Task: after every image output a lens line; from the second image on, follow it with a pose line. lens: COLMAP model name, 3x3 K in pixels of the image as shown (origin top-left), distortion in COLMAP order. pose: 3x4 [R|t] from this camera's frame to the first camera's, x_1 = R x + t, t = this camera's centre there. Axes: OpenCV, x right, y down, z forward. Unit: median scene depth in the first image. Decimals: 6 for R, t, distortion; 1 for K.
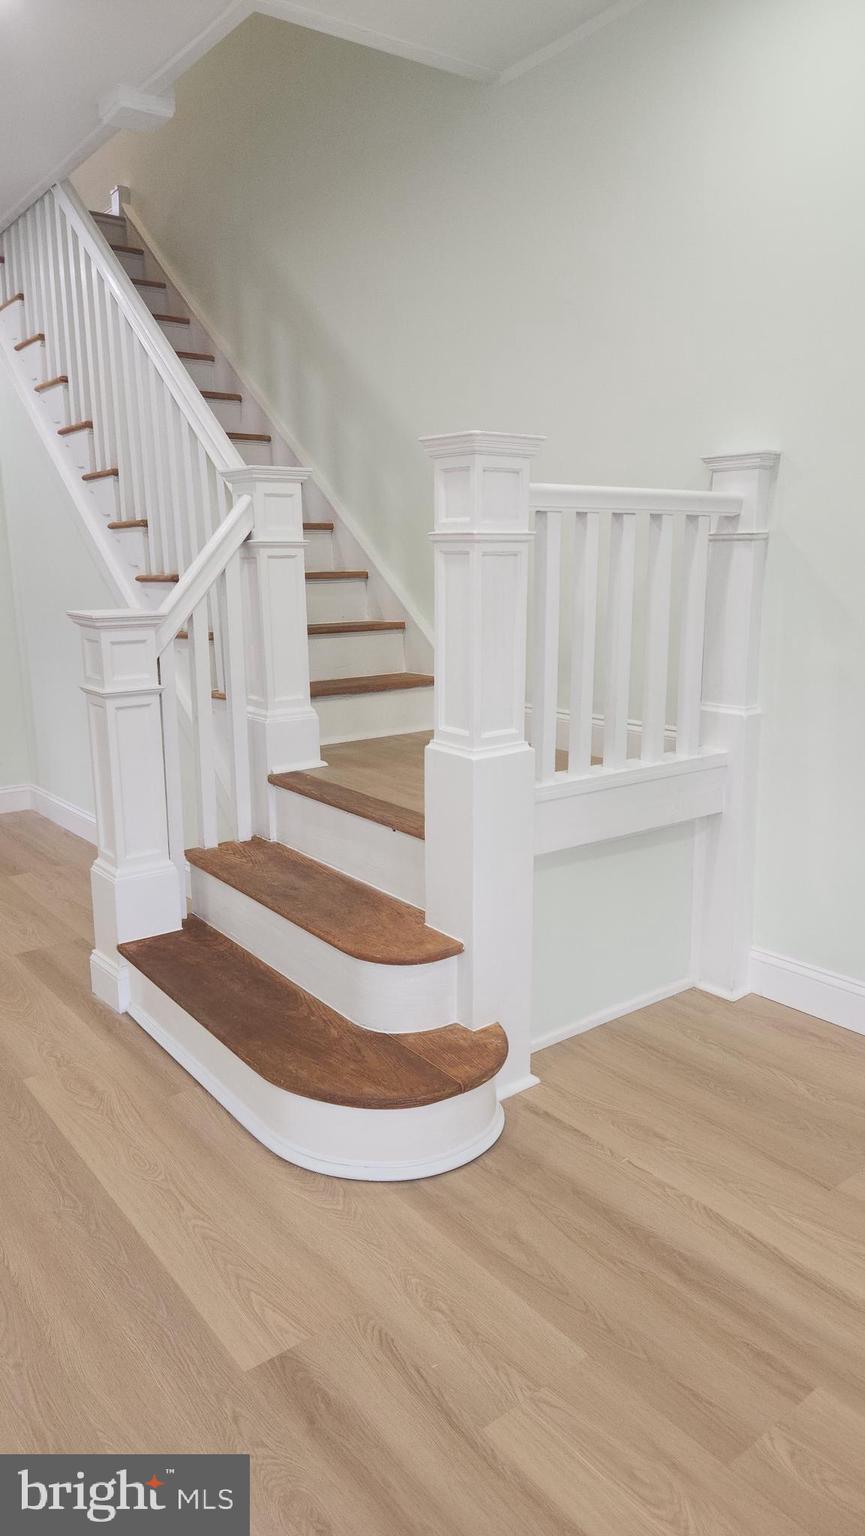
lens RADIAL K [[1015.3, 0, 436.7], [0, 1015.3, 763.5], [0, 0, 1]] dist [0.058609, -0.048097]
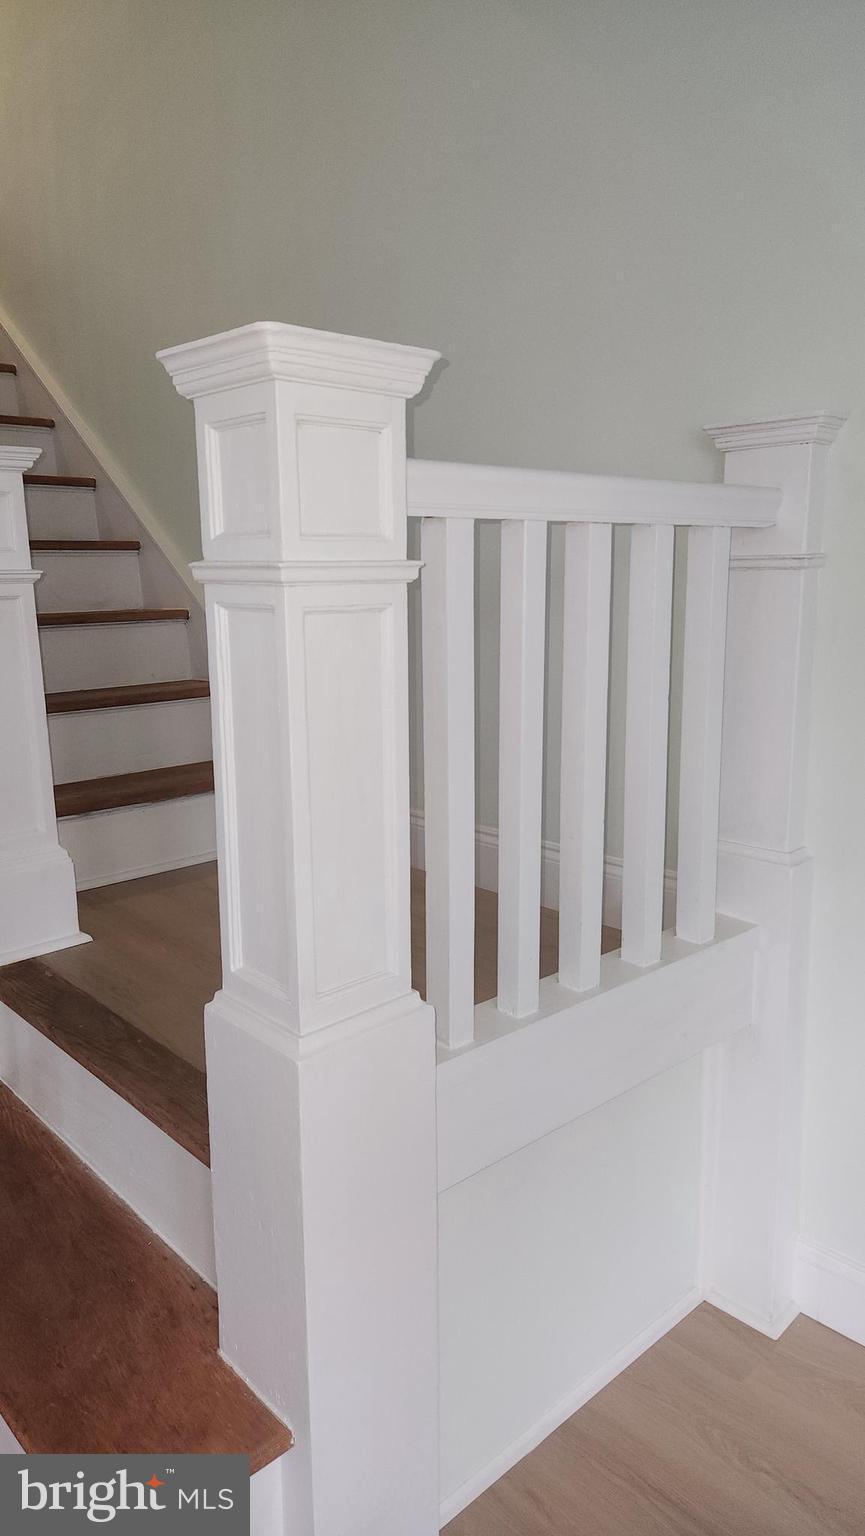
lens RADIAL K [[1015.3, 0, 427.5], [0, 1015.3, 769.5], [0, 0, 1]] dist [0.058609, -0.048097]
pose [[0.995770, -0.025433, 0.088296, 0.045827], [0.026087, 0.999640, -0.006256, -0.103782], [-0.088105, 0.008533, 0.996075, 0.433435]]
